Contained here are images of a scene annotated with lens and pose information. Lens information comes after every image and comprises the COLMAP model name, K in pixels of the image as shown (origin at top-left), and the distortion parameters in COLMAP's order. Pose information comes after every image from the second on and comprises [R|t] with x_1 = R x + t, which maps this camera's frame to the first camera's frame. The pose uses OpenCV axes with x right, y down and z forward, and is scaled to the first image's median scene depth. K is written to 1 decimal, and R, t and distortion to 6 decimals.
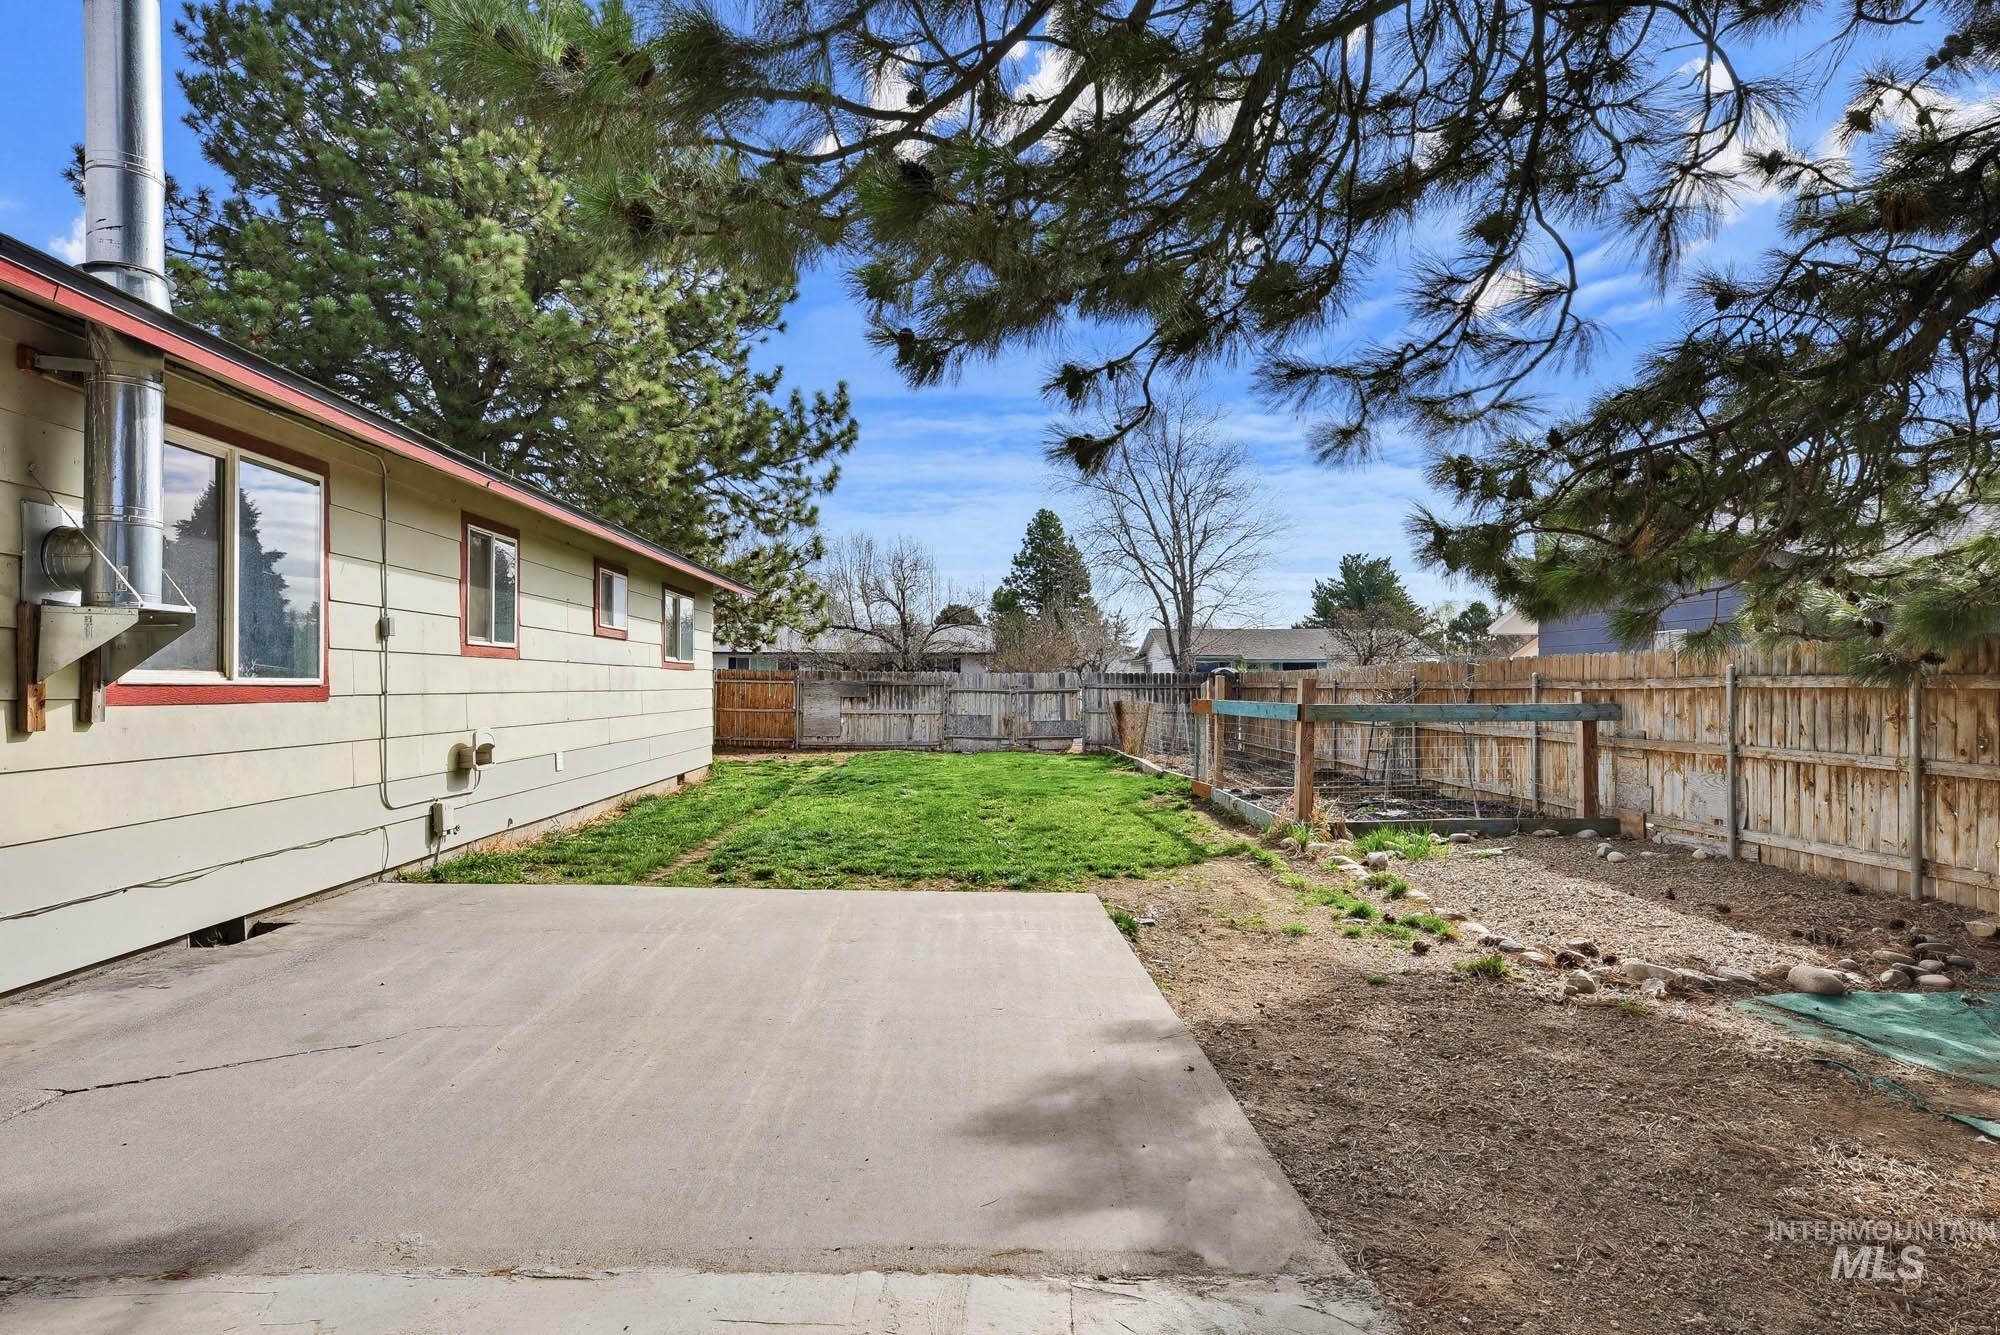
lens RADIAL K [[1106.1, 0, 1000.0], [0, 1106.1, 667.5], [0, 0, 1]] dist [0.018490, 0.000413]
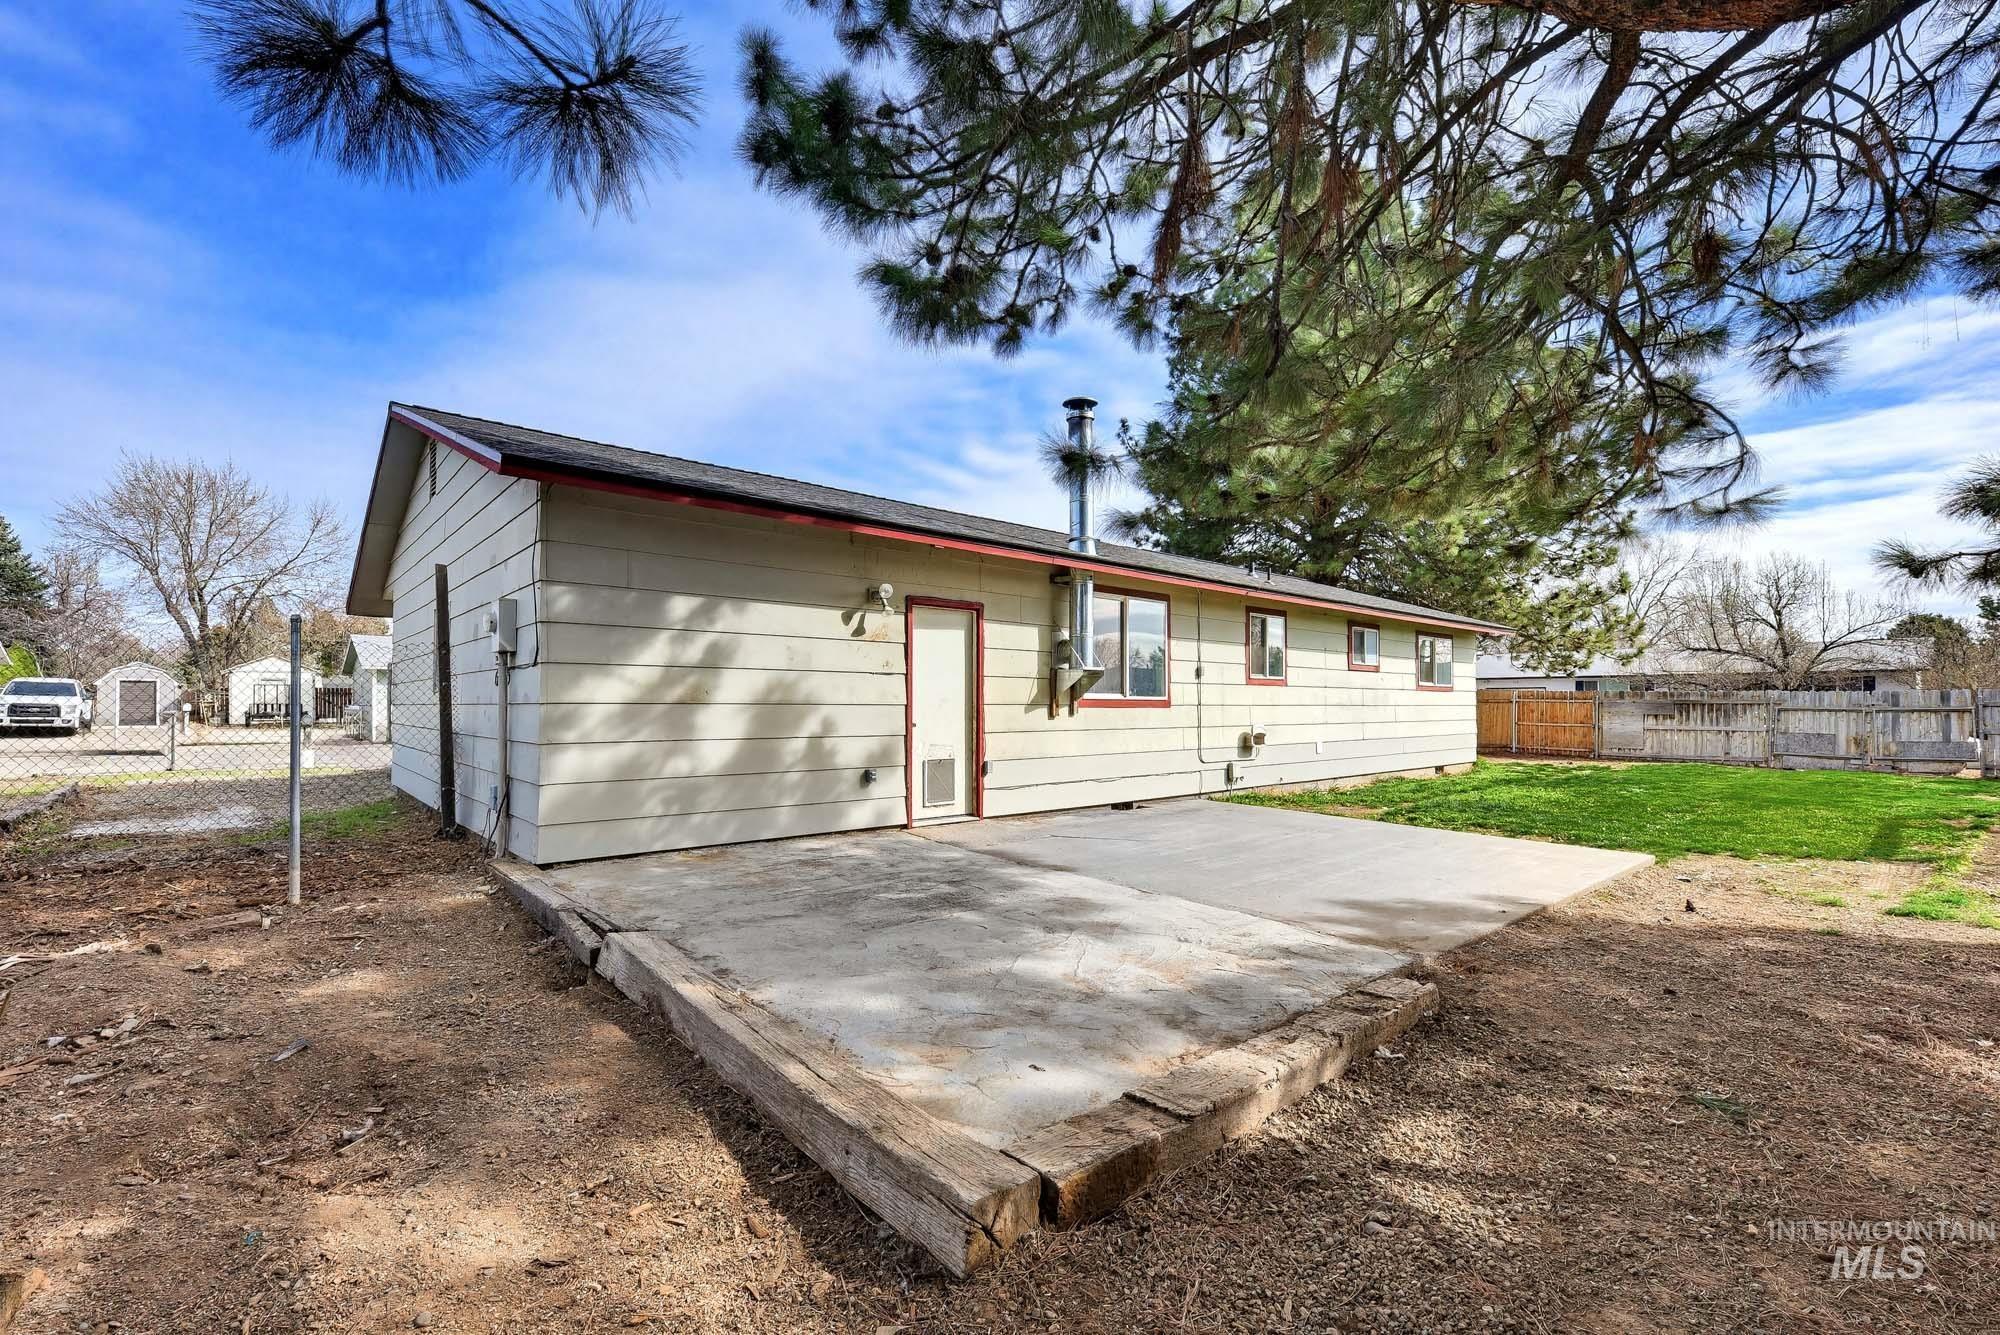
lens RADIAL K [[842.7, 0, 960.4], [0, 842.7, 692.6], [0, 0, 1]] dist [0.022651, -0.014494]
pose [[0.614607, -0.011989, -0.788743, 0.113694], [0.011772, 0.999913, -0.006026, 0.001790], [0.788746, -0.005582, 0.614694, -0.081771]]
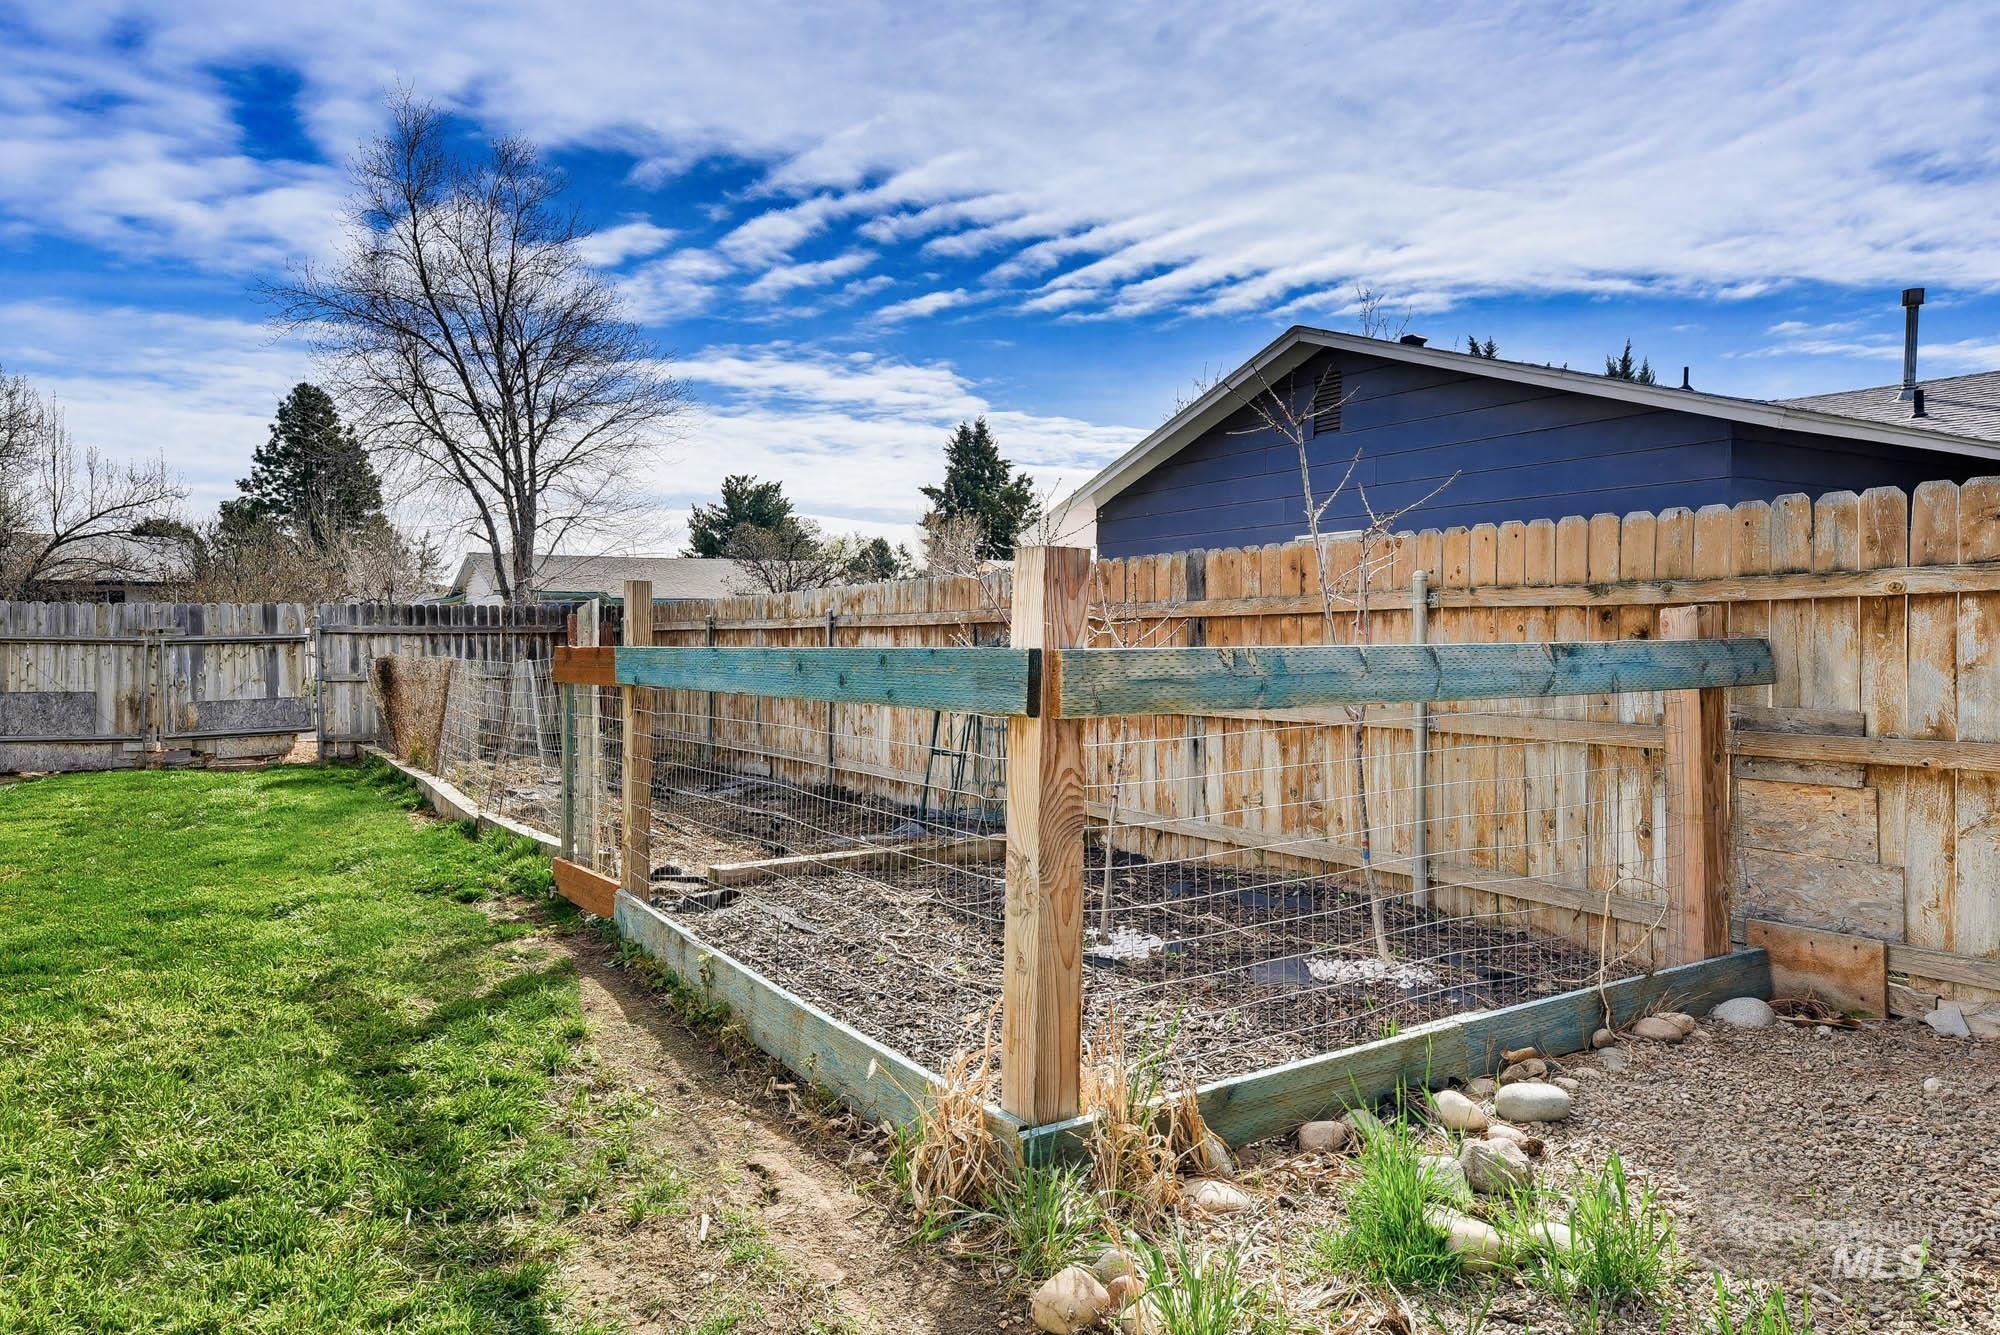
lens RADIAL K [[1307.7, 0, 1000.0], [0, 1307.7, 667.5], [0, 0, 1]] dist [-0.000514, 0.003006]
pose [[0.869884, -0.016869, 0.492968, 0.054158], [-0.001761, 0.999302, 0.037303, 0.011826], [-0.493253, -0.033317, 0.869248, 0.338388]]
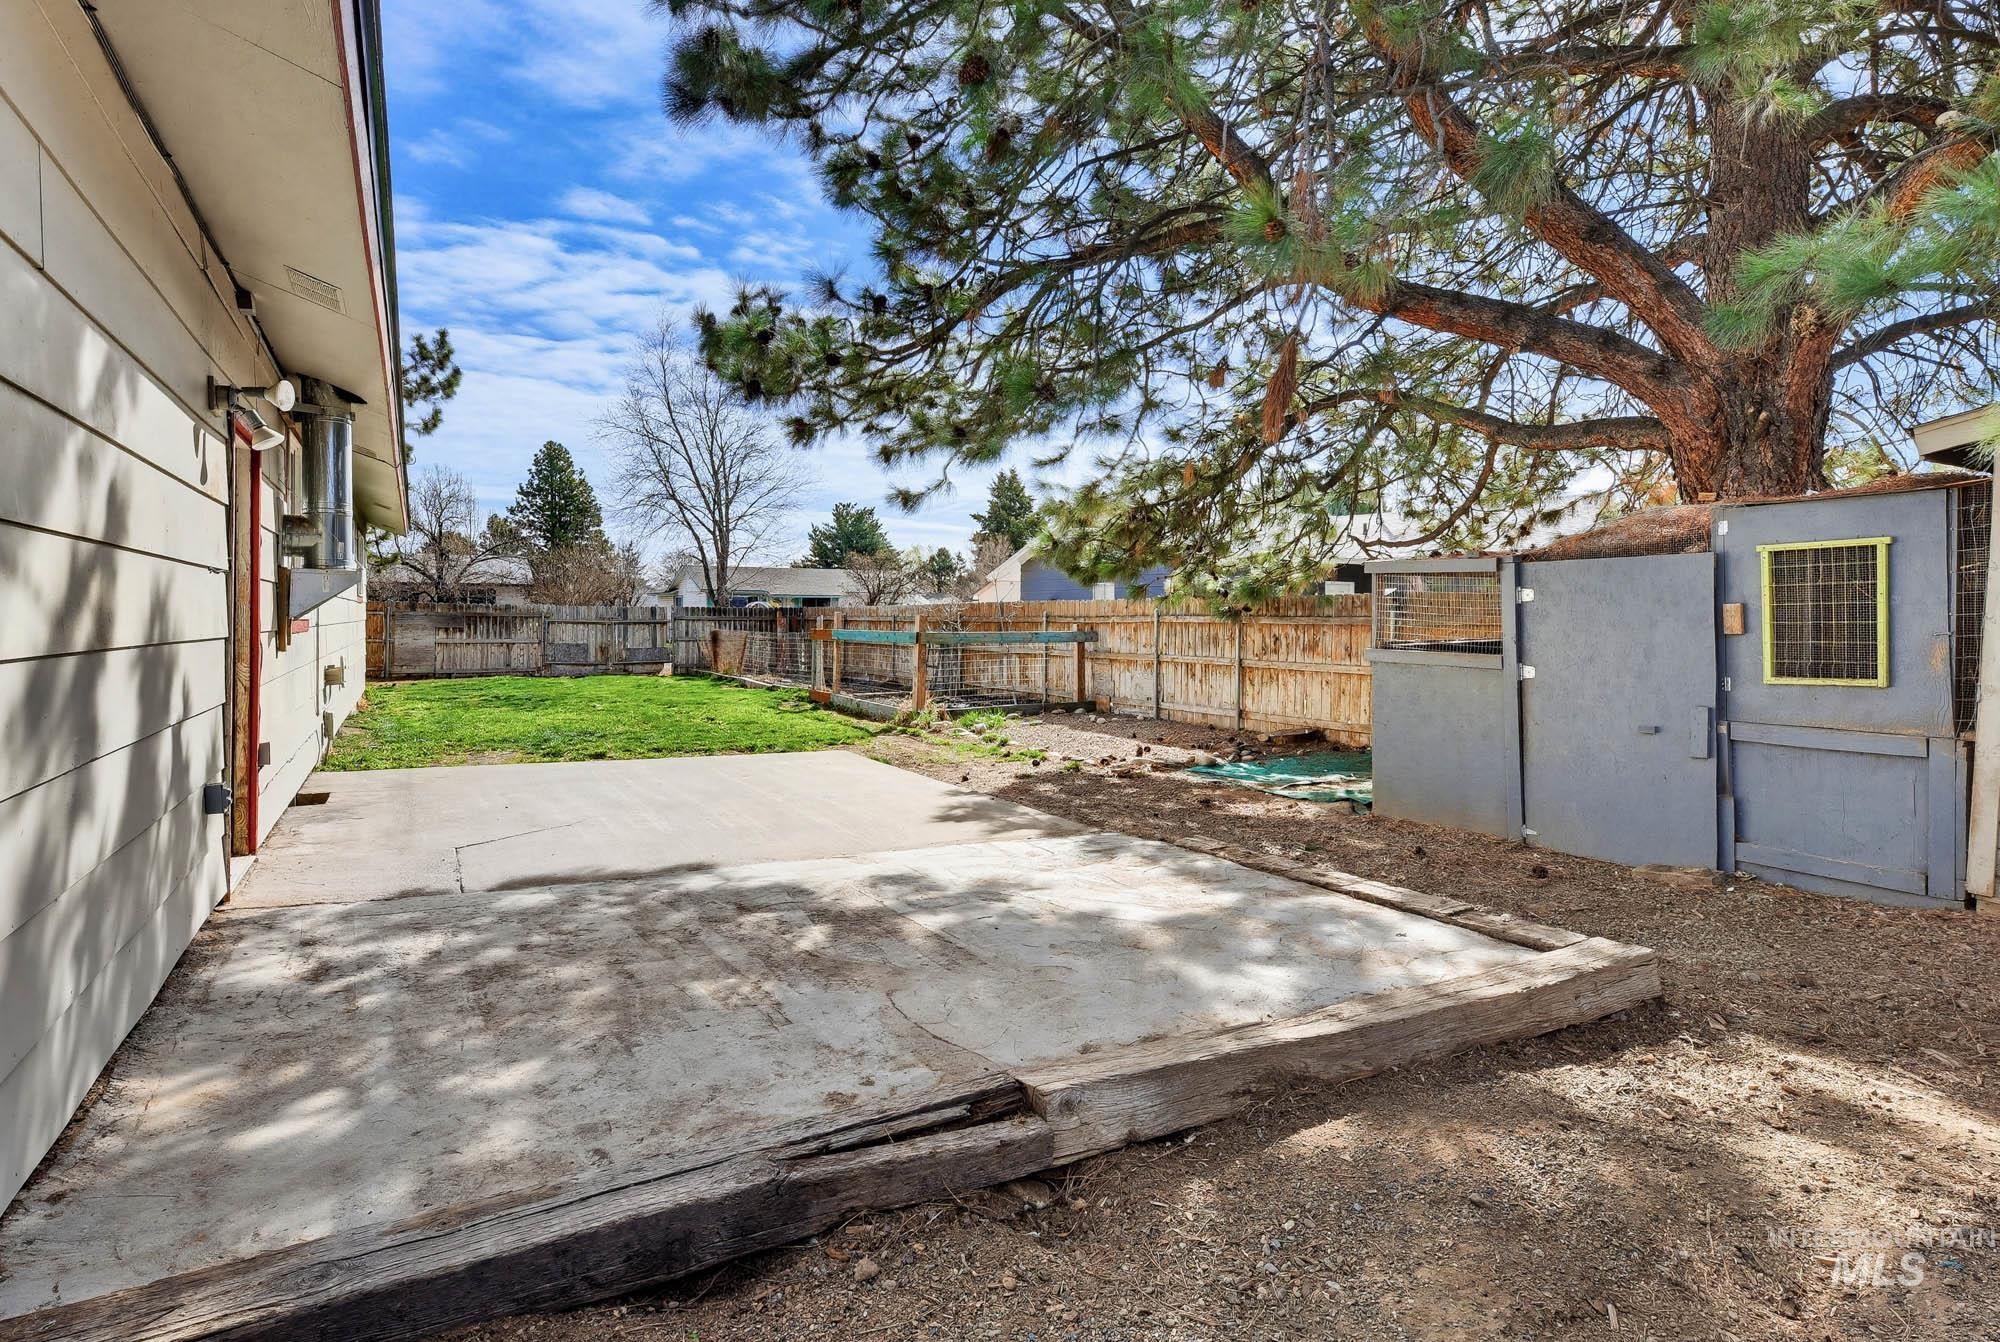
lens RADIAL K [[1023.2, 0, 1015.1], [0, 1023.2, 594.7], [0, 0, 1]] dist [0.010929, -0.000053]
pose [[0.882816, 0.014982, 0.469481, -0.119294], [-0.012778, 0.999887, -0.007880, -0.003917], [-0.469546, 0.000957, 0.882907, -0.128676]]
